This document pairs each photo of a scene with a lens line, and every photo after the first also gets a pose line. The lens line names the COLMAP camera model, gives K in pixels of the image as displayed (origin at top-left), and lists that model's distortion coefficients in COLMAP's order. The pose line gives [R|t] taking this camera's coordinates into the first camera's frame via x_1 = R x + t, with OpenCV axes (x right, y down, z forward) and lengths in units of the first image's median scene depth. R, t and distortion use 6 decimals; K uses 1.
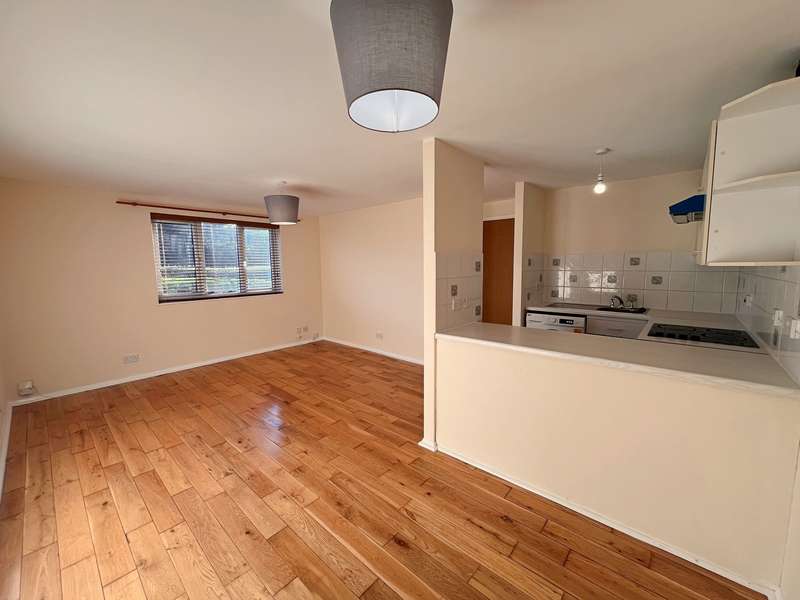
lens RADIAL K [[322.6, 0, 399.3], [0, 322.6, 299.7], [0, 0, 1]] dist [-0.005327, -0.000342]
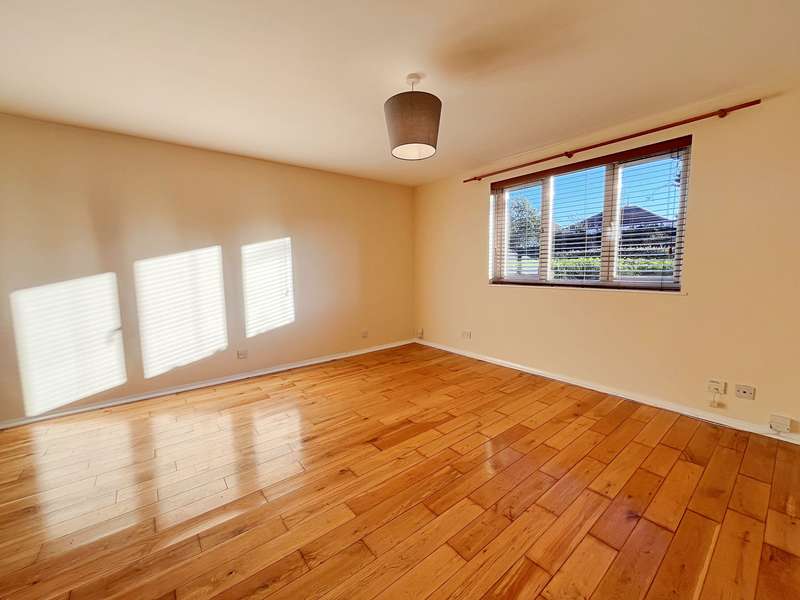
lens RADIAL K [[322.6, 0, 398.5], [0, 322.6, 302.0], [0, 0, 1]] dist [-0.005327, -0.000342]
pose [[-0.174716, 0.124284, -0.976743, 0.224147], [-0.089761, 0.985860, 0.141500, -0.049861], [0.980519, 0.112396, -0.161090, 1.033491]]
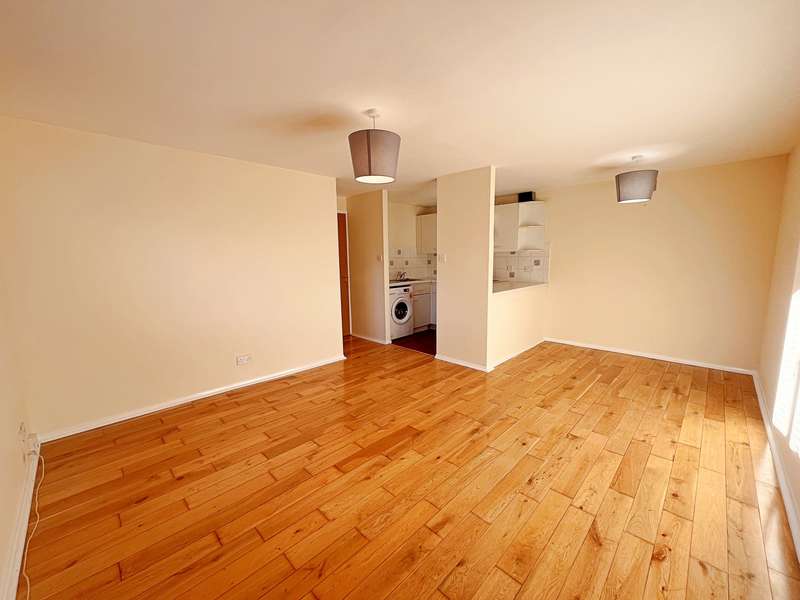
lens RADIAL K [[322.6, 0, 400.7], [0, 322.6, 299.2], [0, 0, 1]] dist [-0.005327, -0.000342]
pose [[0.051427, -0.122245, 0.991167, -0.959584], [0.119329, 0.986122, 0.115431, -0.066223], [-0.991522, 0.112338, 0.065300, 0.881897]]
